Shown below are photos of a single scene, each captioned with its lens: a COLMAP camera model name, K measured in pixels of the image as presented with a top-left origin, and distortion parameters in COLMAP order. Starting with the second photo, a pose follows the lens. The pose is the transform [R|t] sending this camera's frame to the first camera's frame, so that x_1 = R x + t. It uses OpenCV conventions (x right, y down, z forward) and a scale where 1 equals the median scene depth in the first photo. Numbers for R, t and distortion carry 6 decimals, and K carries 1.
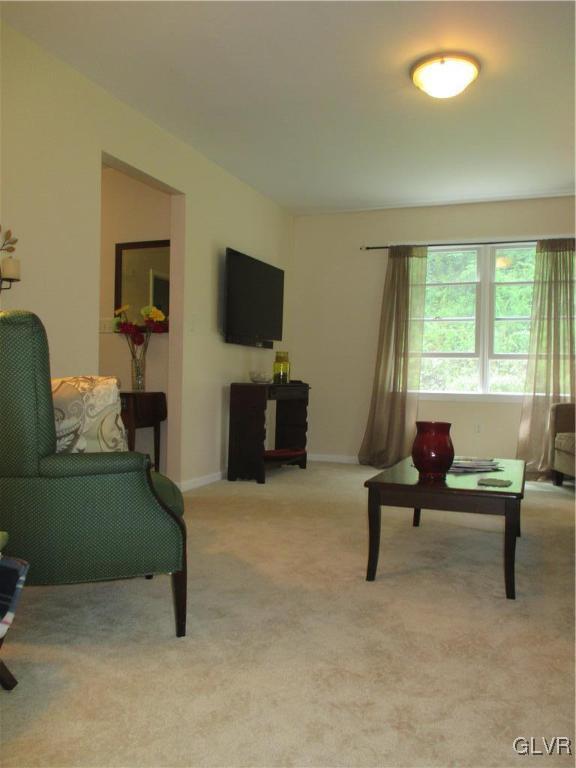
lens RADIAL K [[648.0, 0, 290.0], [0, 648.0, 383.4], [0, 0, 1]] dist [-0.023671, 0.003003]
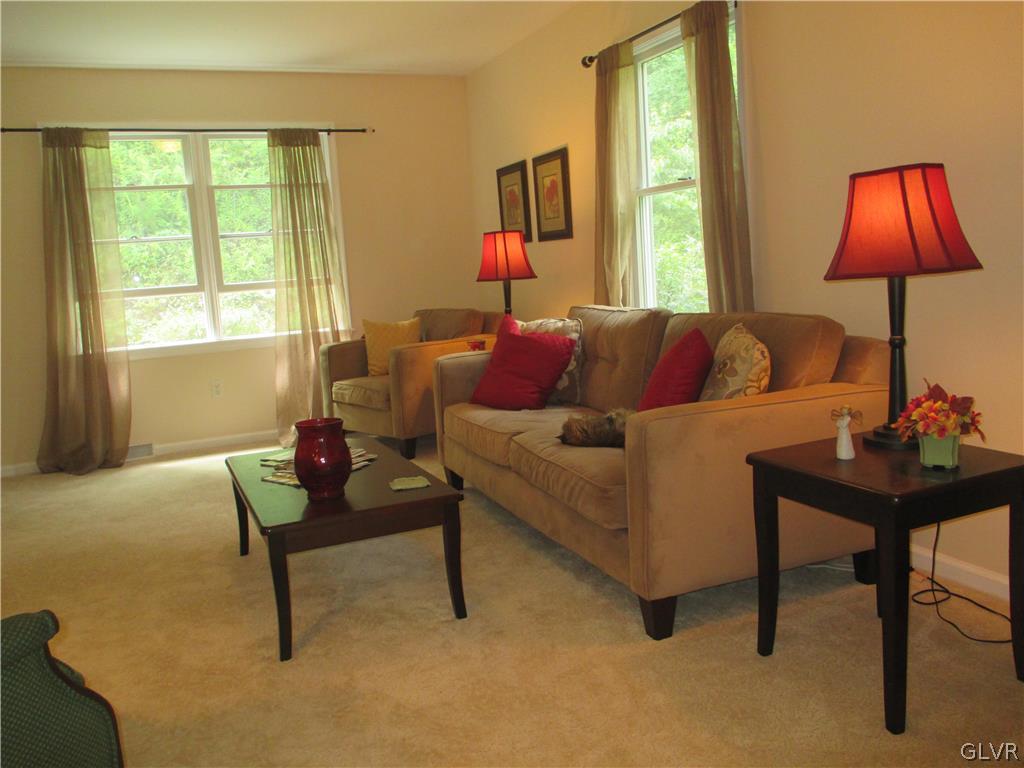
lens RADIAL K [[864.0, 0, 522.6], [0, 864.0, 367.7], [0, 0, 1]] dist [-0.023671, 0.003003]
pose [[0.707202, -0.153934, 0.690050, -0.138749], [0.086826, 0.987532, 0.131311, -0.053578], [-0.701660, -0.032949, 0.711750, 0.070596]]
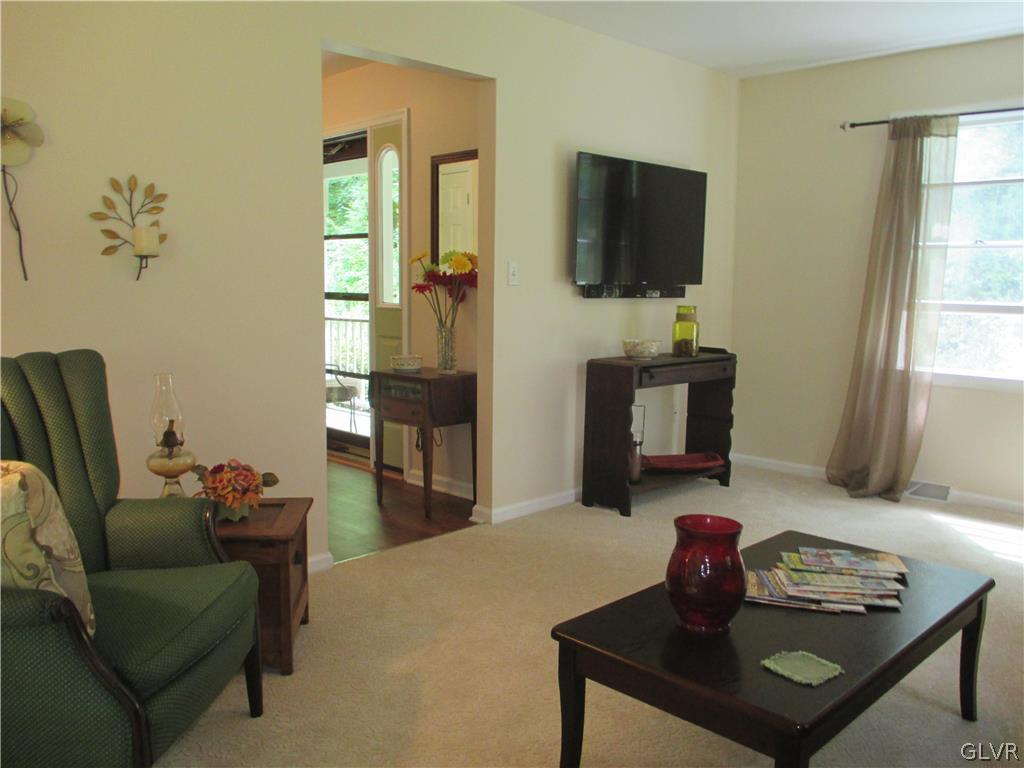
lens RADIAL K [[864.0, 0, 495.8], [0, 864.0, 367.4], [0, 0, 1]] dist [-0.023671, 0.003003]
pose [[0.911772, 0.032803, -0.409385, 0.166704], [0.002453, 0.996352, 0.085299, -0.061475], [0.410690, -0.078778, 0.908365, 0.147207]]
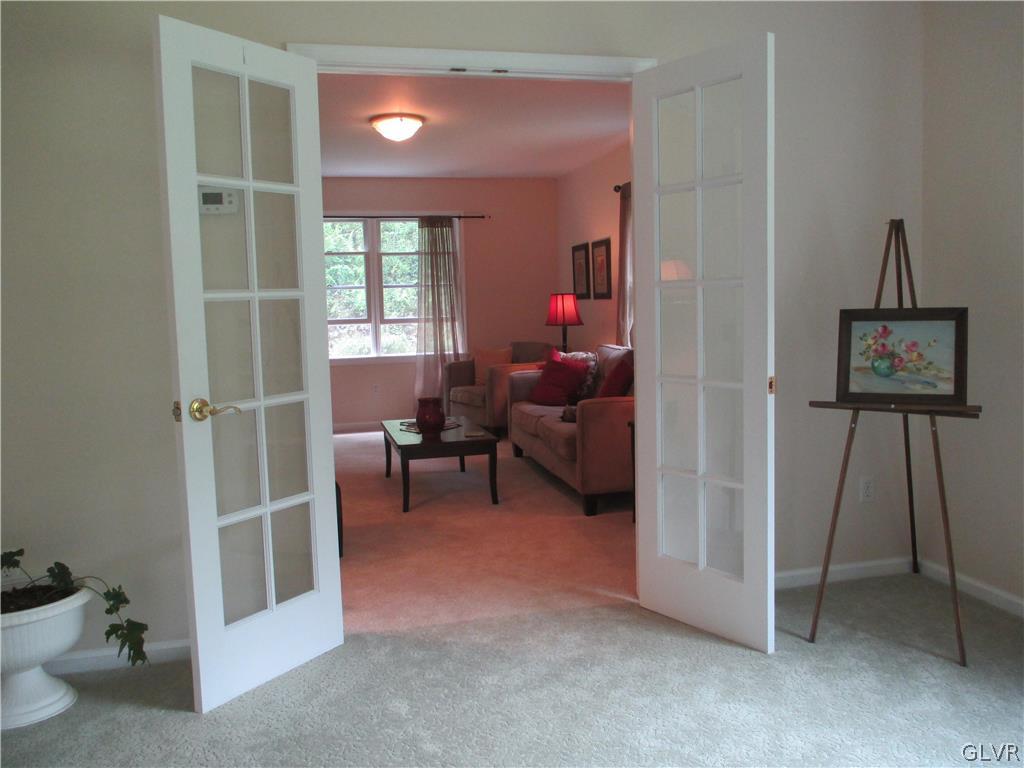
lens RADIAL K [[864.0, 0, 506.9], [0, 864.0, 381.4], [0, 0, 1]] dist [-0.023671, 0.003003]
pose [[0.827584, -0.098129, 0.552699, -0.341130], [0.051247, 0.993698, 0.099692, -0.078427], [-0.558998, -0.054180, 0.827397, -0.334094]]
